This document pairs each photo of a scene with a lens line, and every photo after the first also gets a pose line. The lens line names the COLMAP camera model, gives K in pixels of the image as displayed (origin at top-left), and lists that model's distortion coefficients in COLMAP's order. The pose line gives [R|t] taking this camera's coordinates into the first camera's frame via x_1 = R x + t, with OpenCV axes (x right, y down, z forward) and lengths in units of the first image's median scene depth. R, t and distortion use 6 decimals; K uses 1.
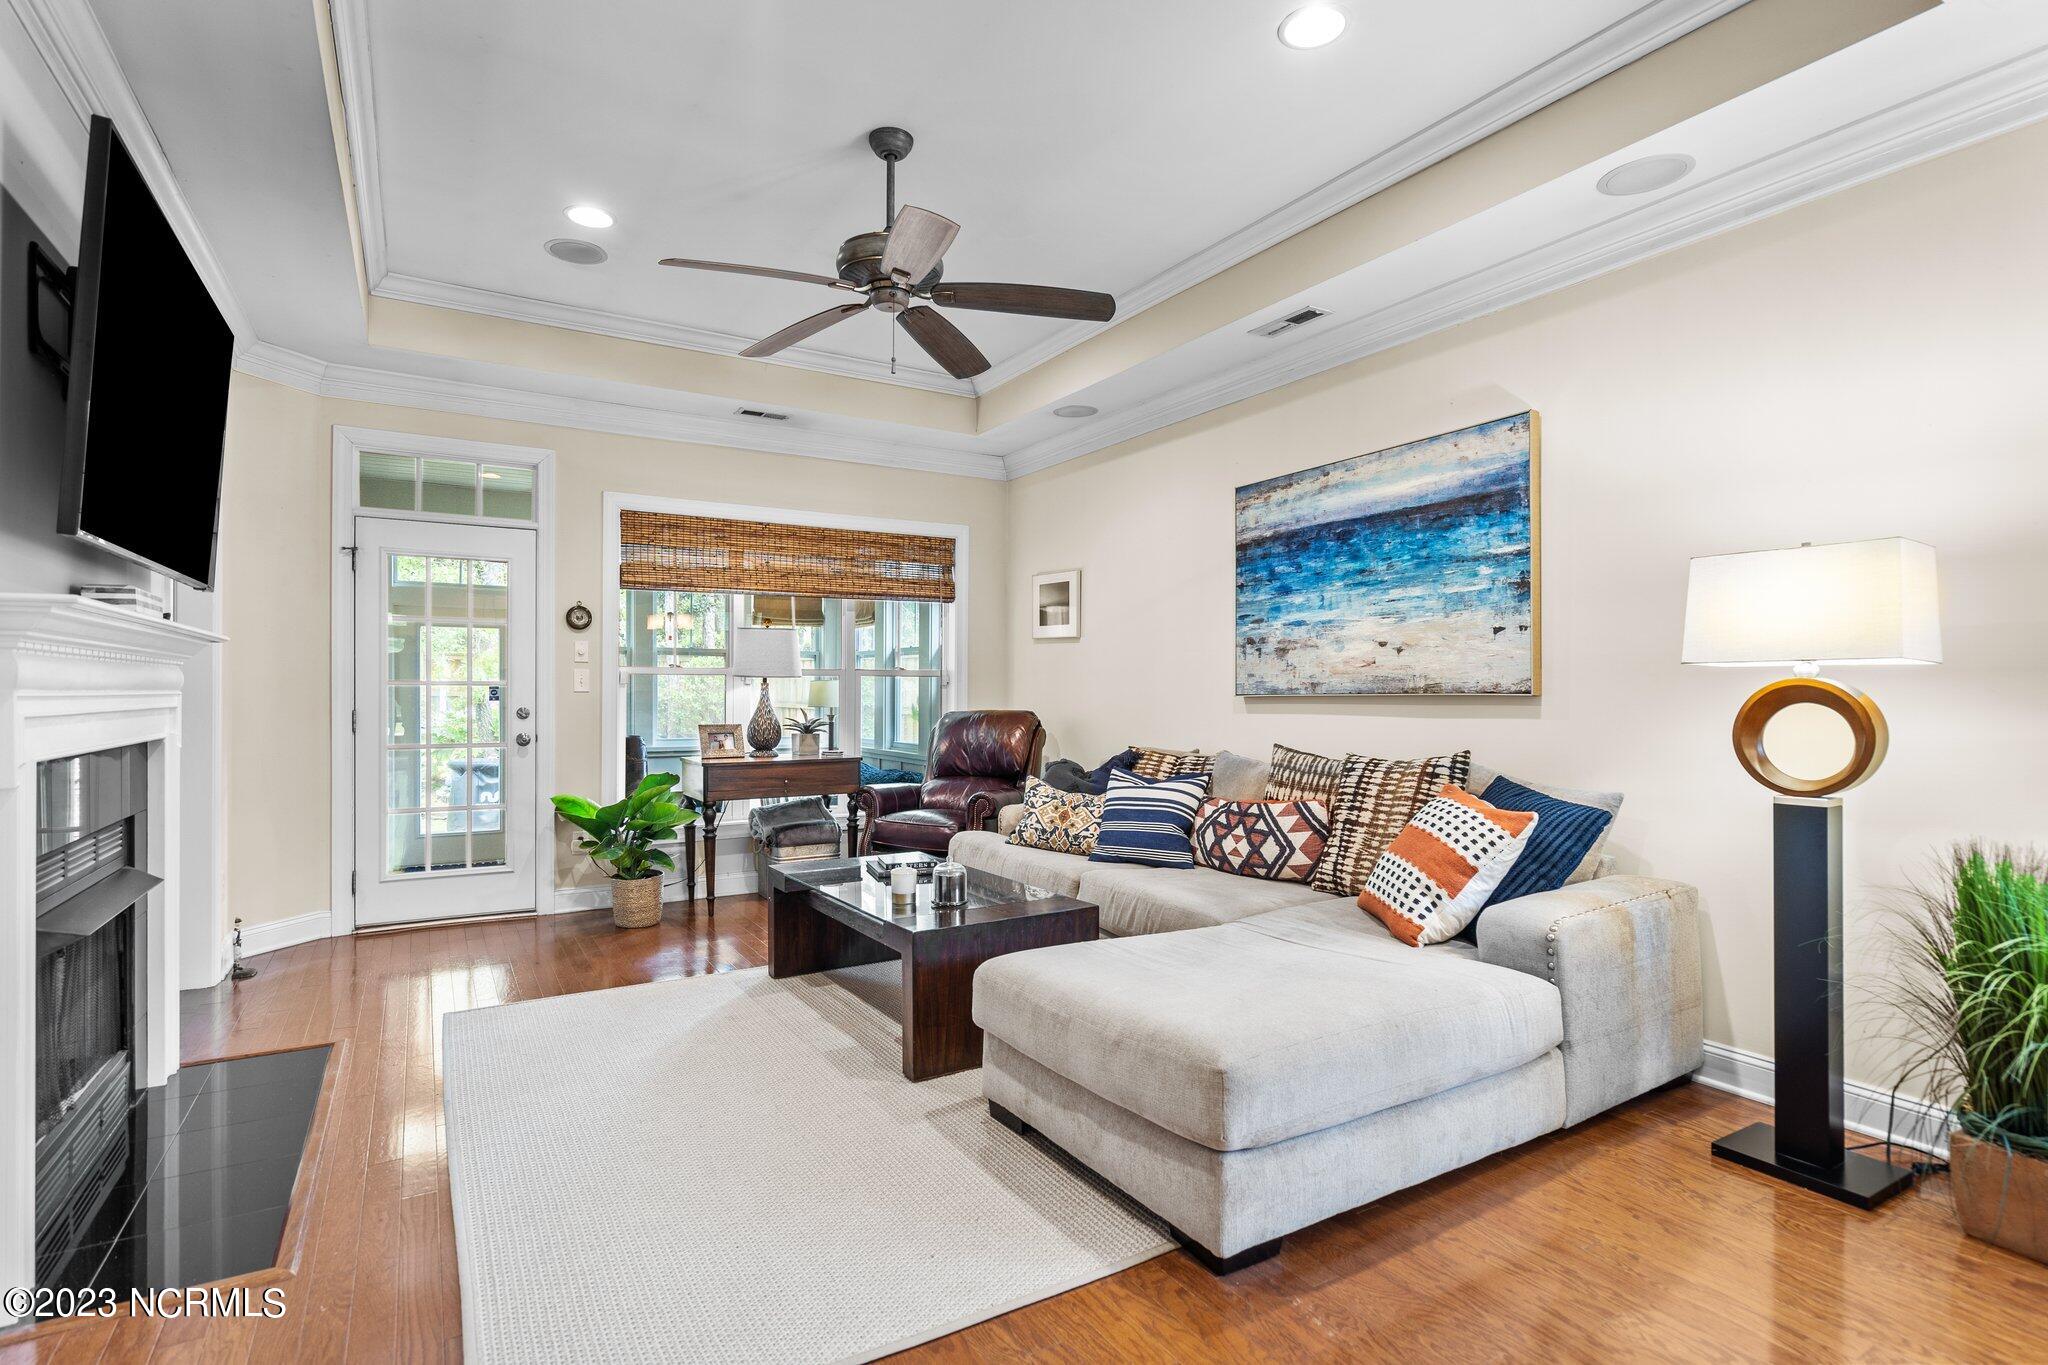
lens RADIAL K [[1000.3, 0, 1020.4], [0, 1000.3, 685.6], [0, 0, 1]] dist [-0.005514, -0.000150]
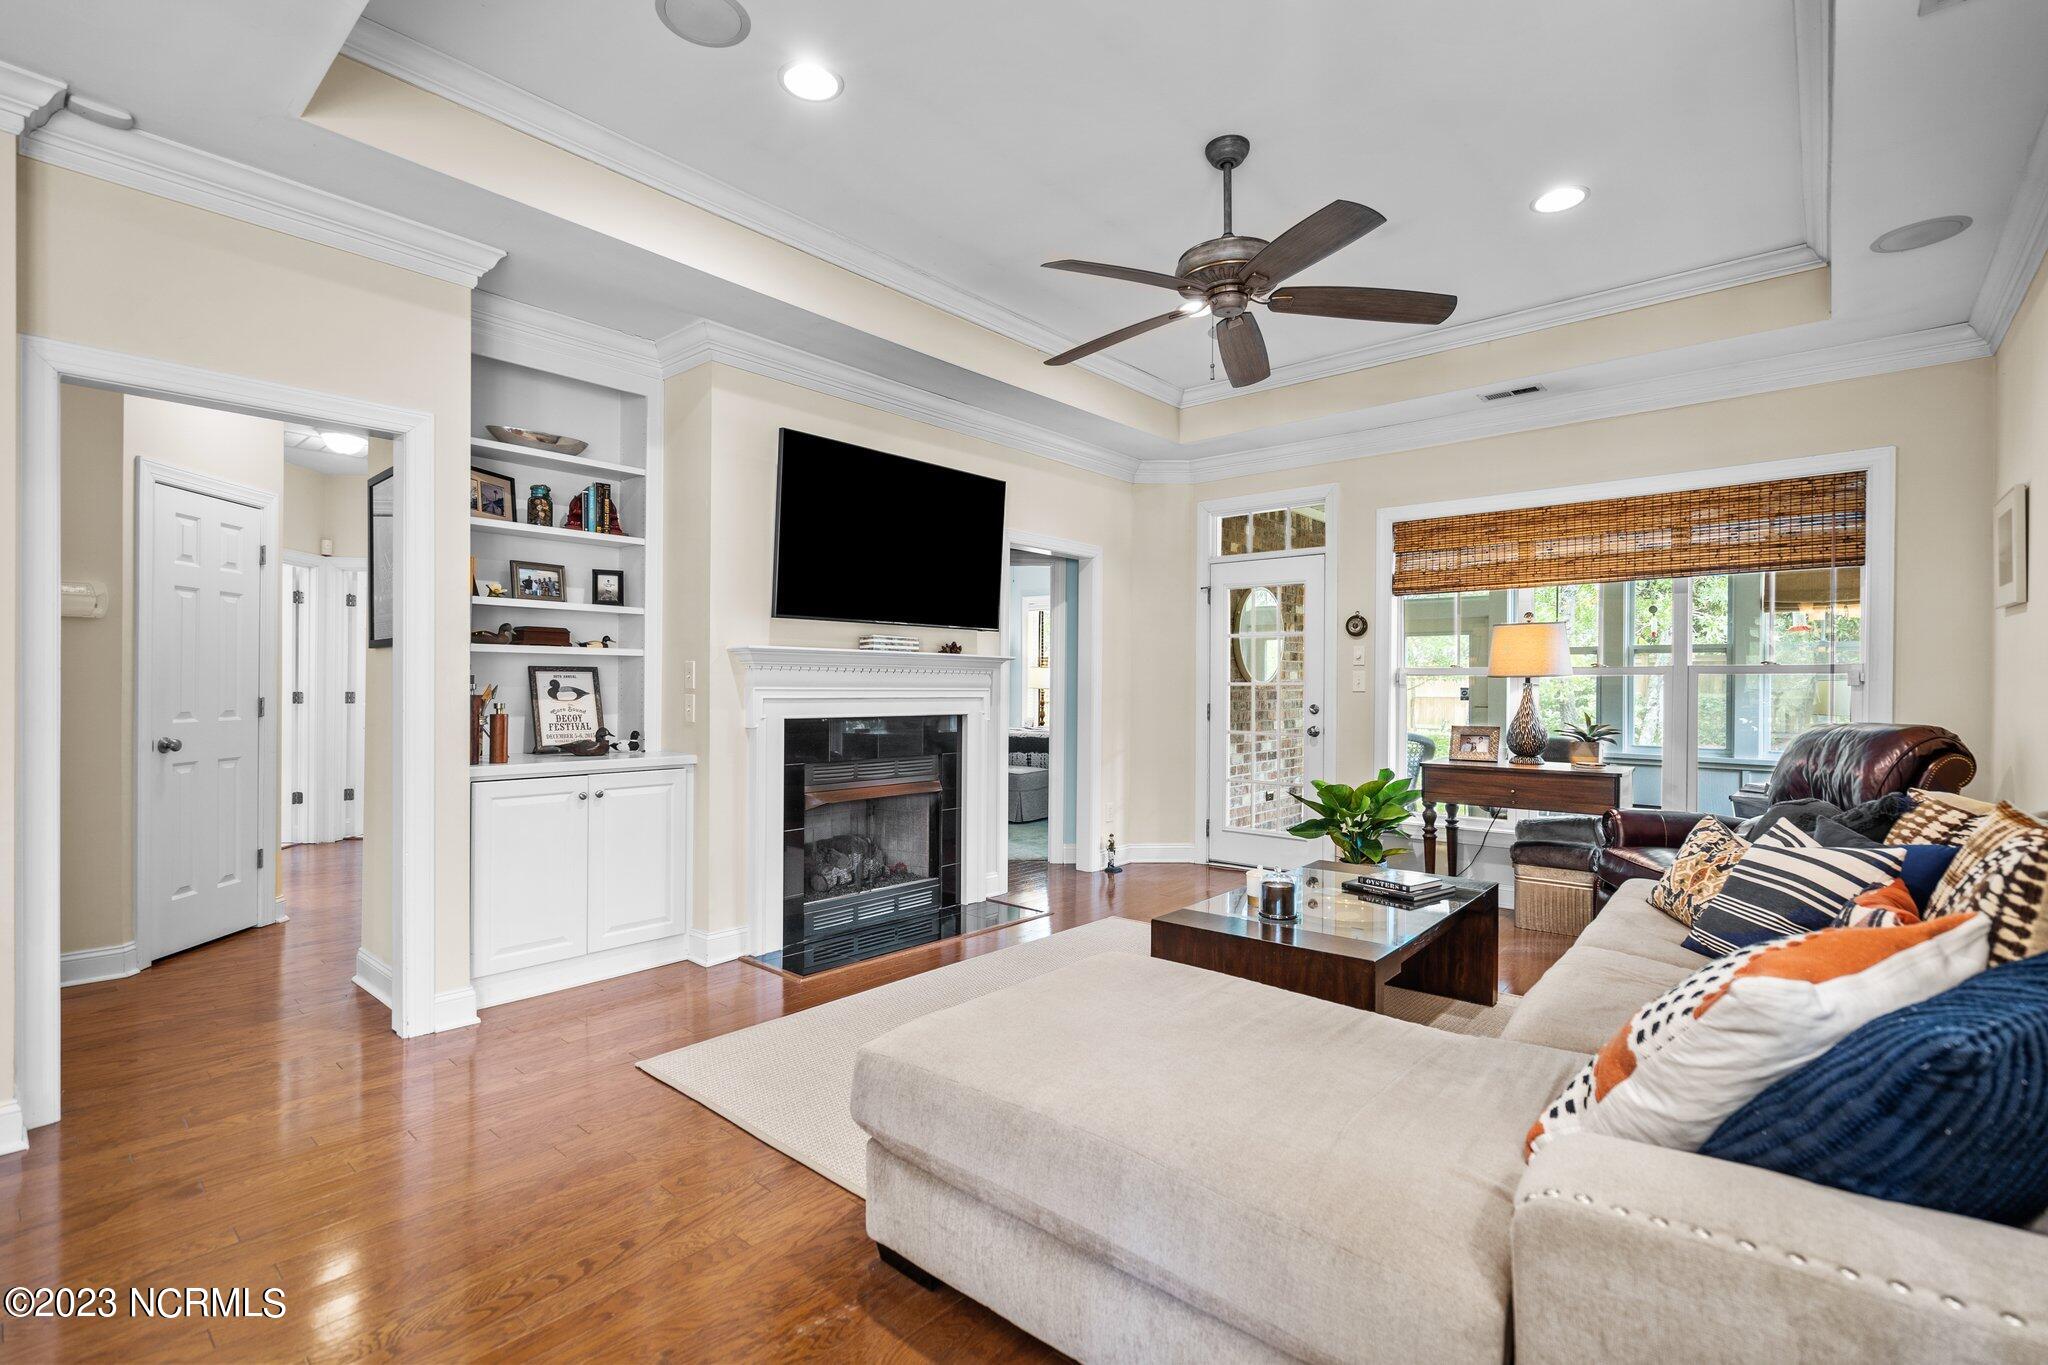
lens RADIAL K [[928.7, 0, 1021.5], [0, 928.7, 684.4], [0, 0, 1]] dist [0.001154, 0.000141]
pose [[0.315937, -0.002128, -0.948778, 0.414411], [0.000698, 0.999998, -0.002010, -0.000270], [0.948780, -0.000027, 0.315938, 0.298009]]
